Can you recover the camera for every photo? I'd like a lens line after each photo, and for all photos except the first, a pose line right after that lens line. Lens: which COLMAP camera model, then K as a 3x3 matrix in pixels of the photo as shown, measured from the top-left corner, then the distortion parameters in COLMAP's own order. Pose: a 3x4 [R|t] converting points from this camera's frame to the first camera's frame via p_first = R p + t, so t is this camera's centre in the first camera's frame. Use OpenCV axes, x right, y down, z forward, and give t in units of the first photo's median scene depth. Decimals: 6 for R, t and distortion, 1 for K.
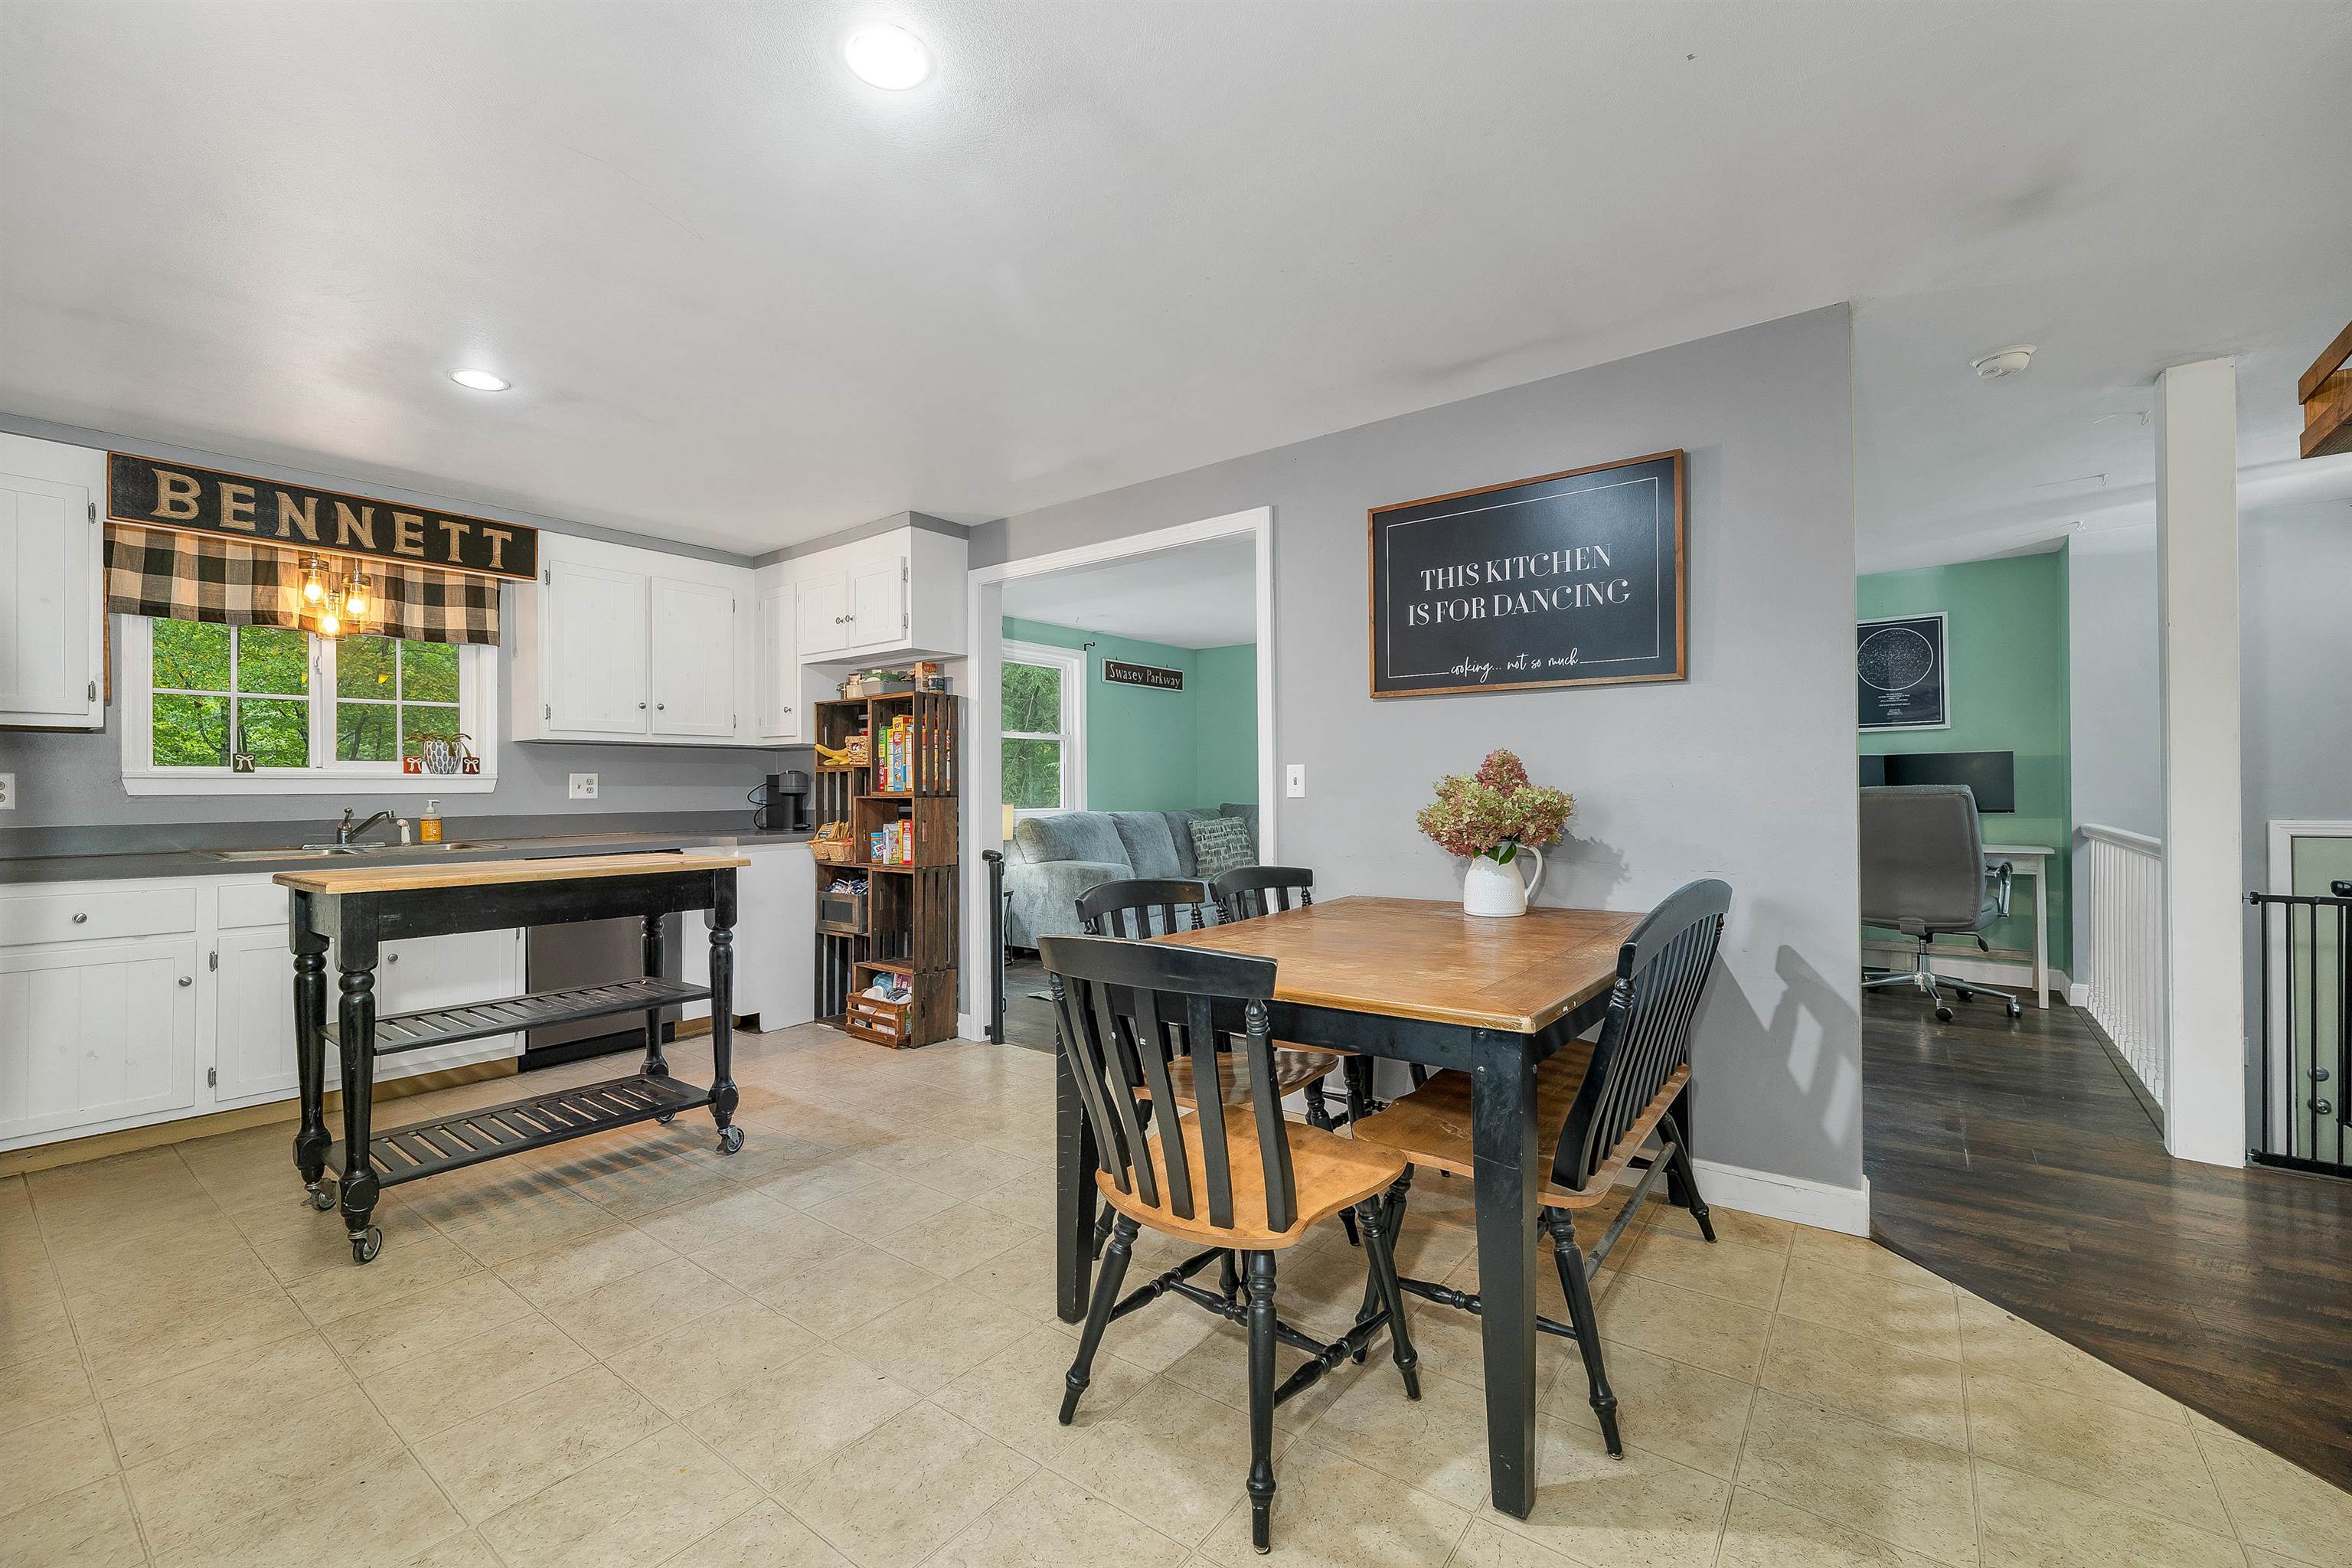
lens RADIAL K [[984.3, 0, 1183.0], [0, 984.3, 783.2], [0, 0, 1]] dist [-0.003924, -0.000797]
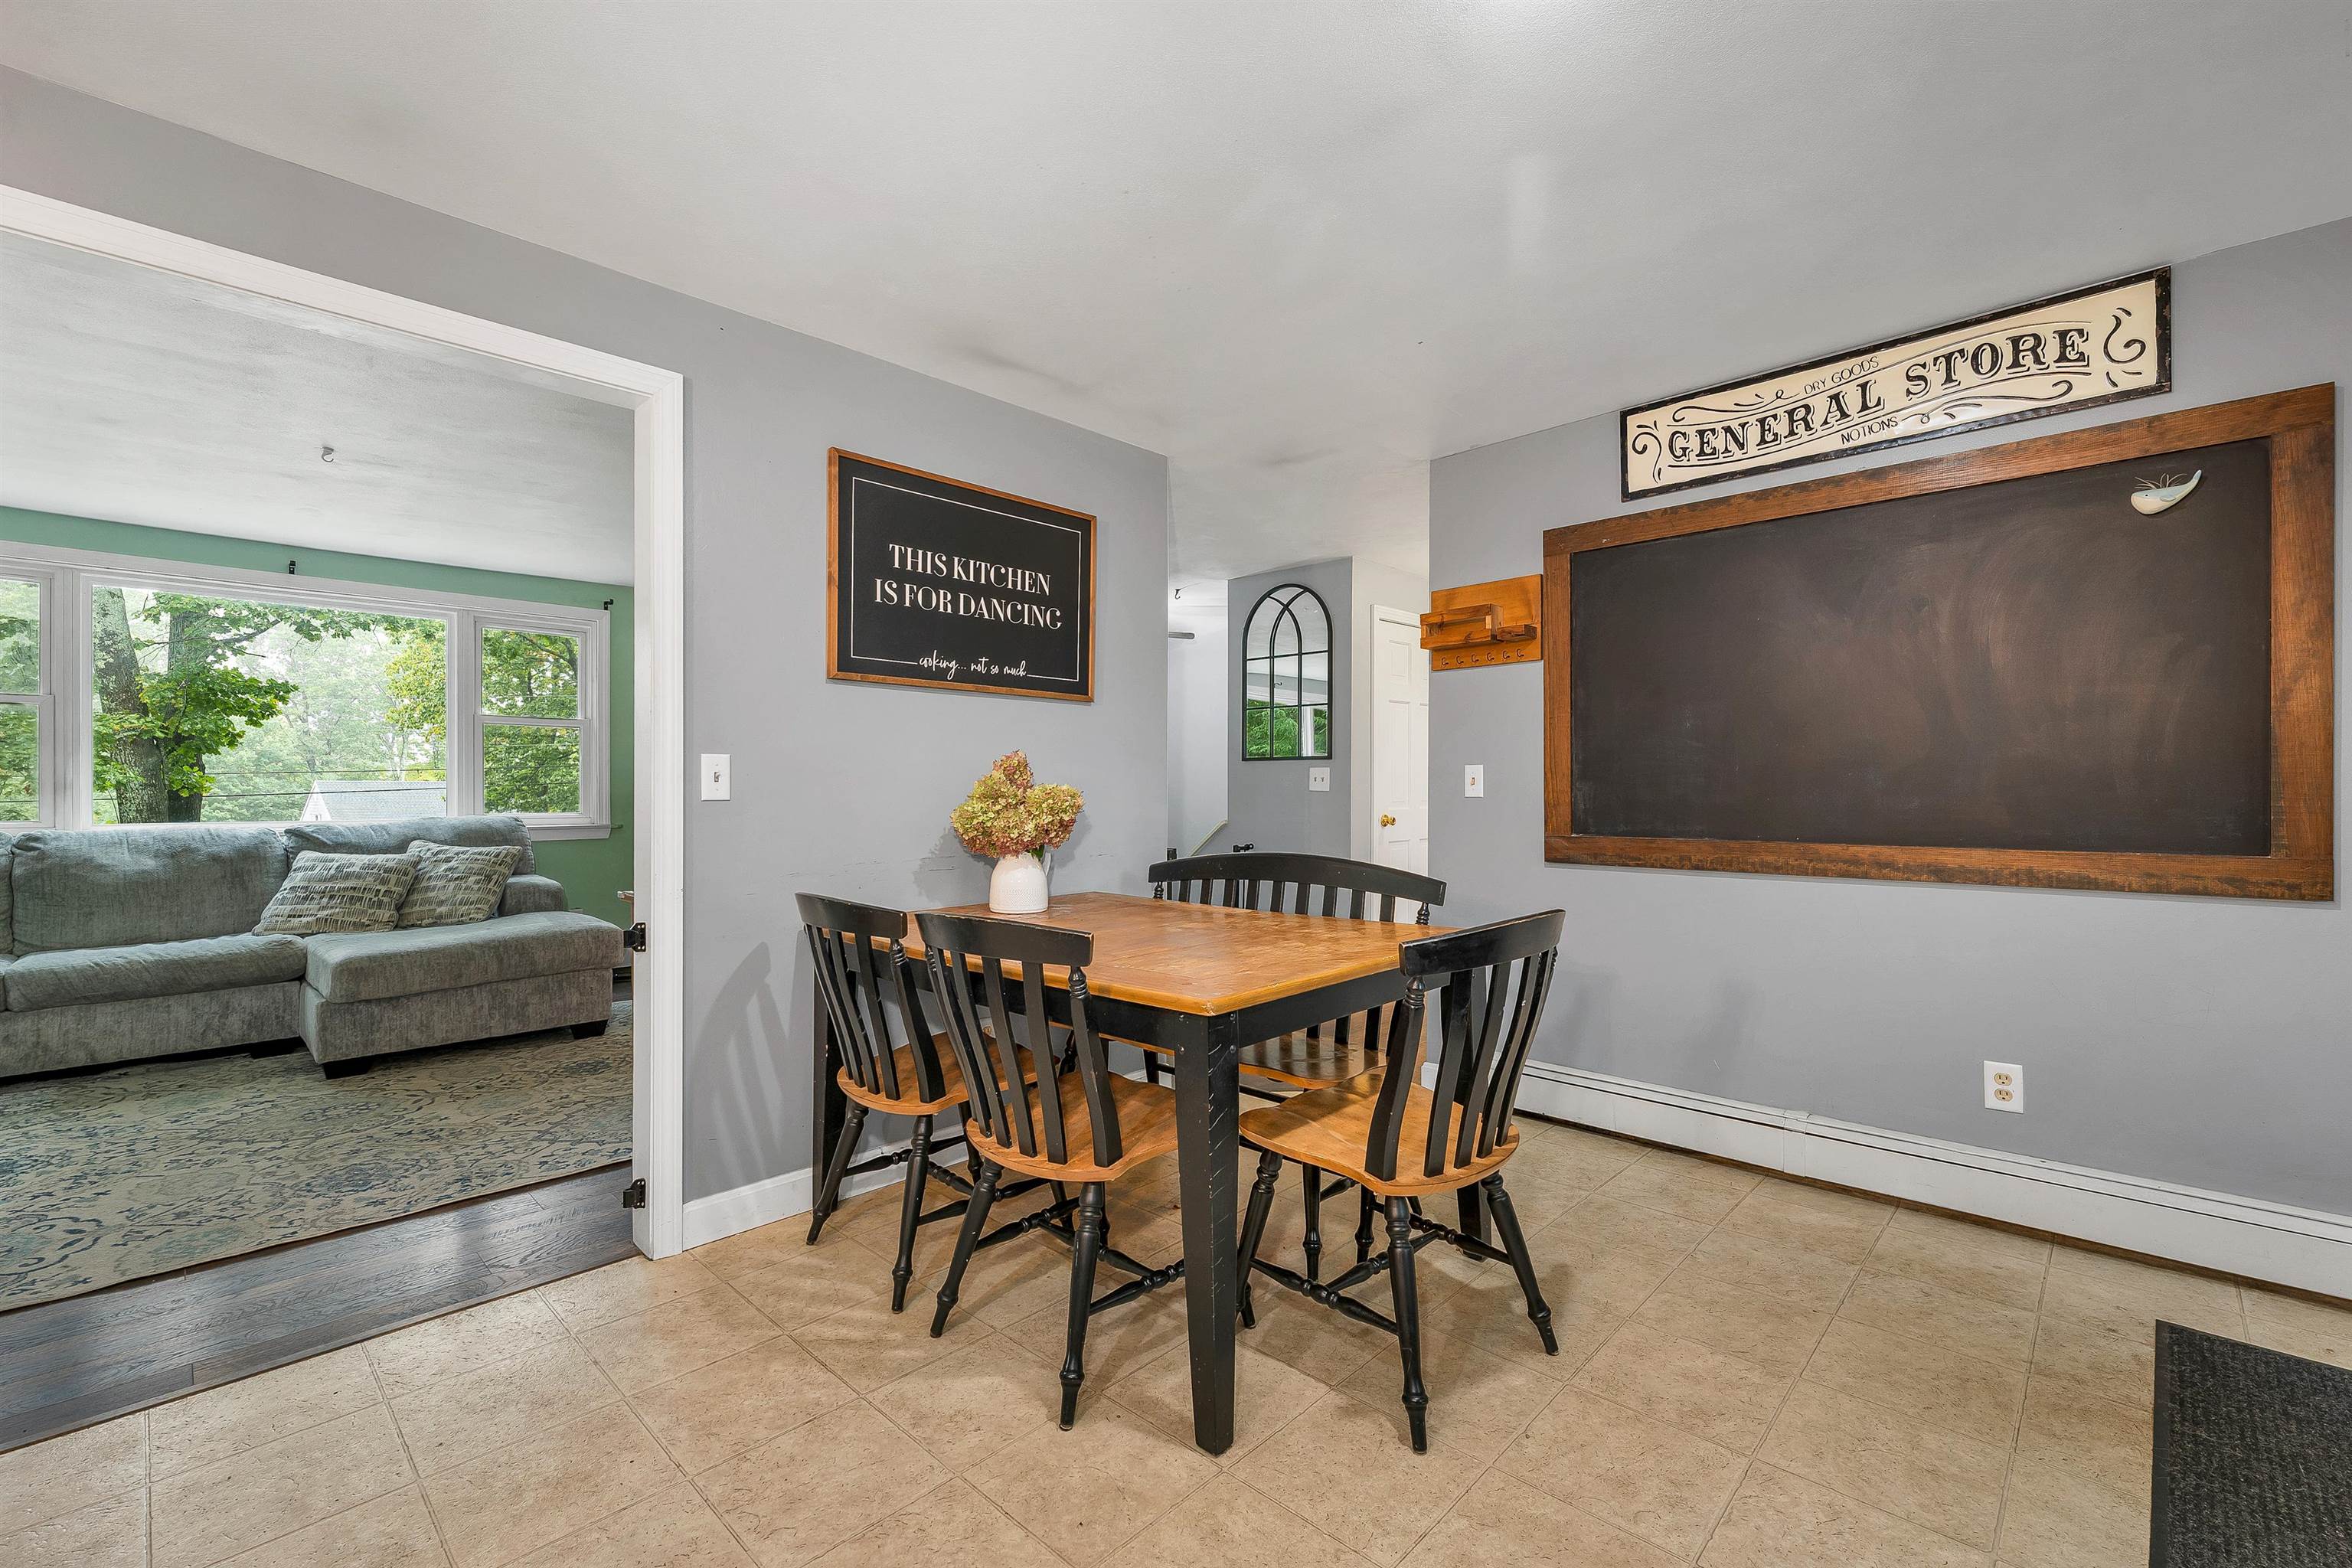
lens RADIAL K [[984.3, 0, 1168.5], [0, 984.3, 802.3], [0, 0, 1]] dist [-0.003924, -0.000797]
pose [[0.119919, -0.004730, 0.992772, -0.486359], [-0.003532, 0.999980, 0.005191, 0.009961], [-0.992777, -0.004129, 0.119900, 0.511495]]
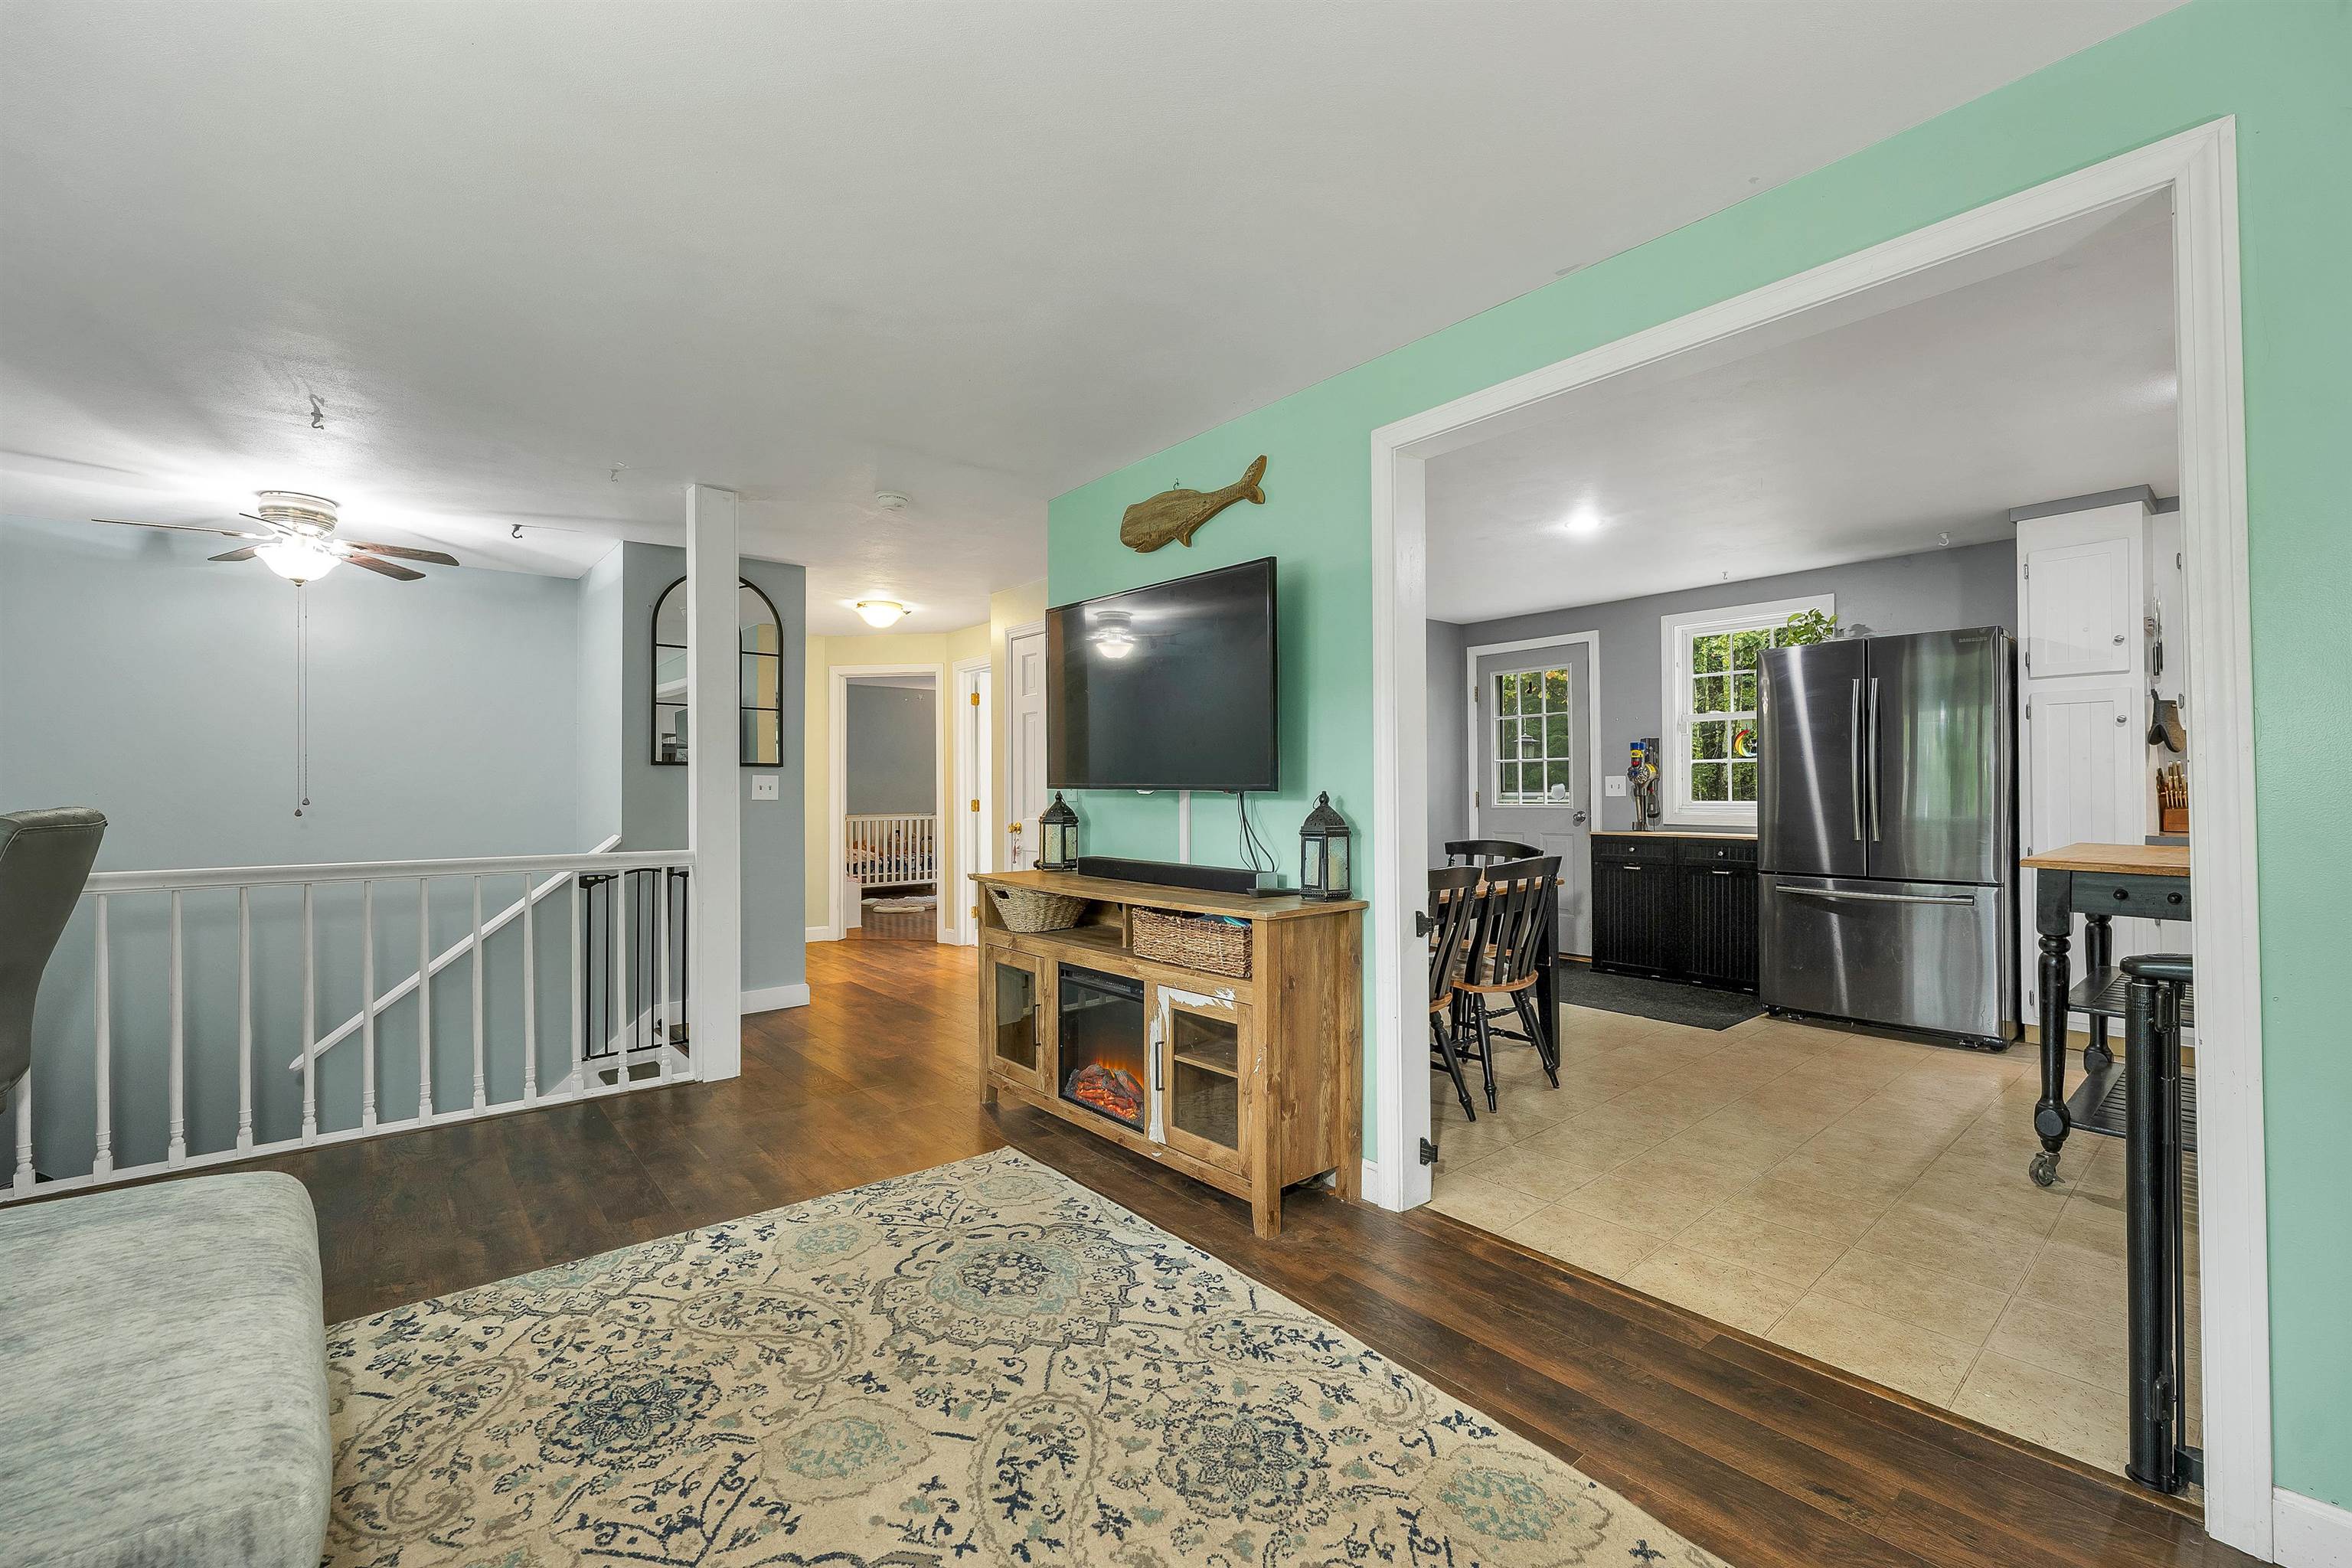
lens RADIAL K [[984.3, 0, 1191.8], [0, 984.3, 761.9], [0, 0, 1]] dist [-0.003924, -0.000797]
pose [[-0.977444, 0.020276, 0.210217, 0.079540], [0.013161, 0.999294, -0.035193, 0.005931], [-0.210782, -0.031632, -0.977021, 1.611697]]
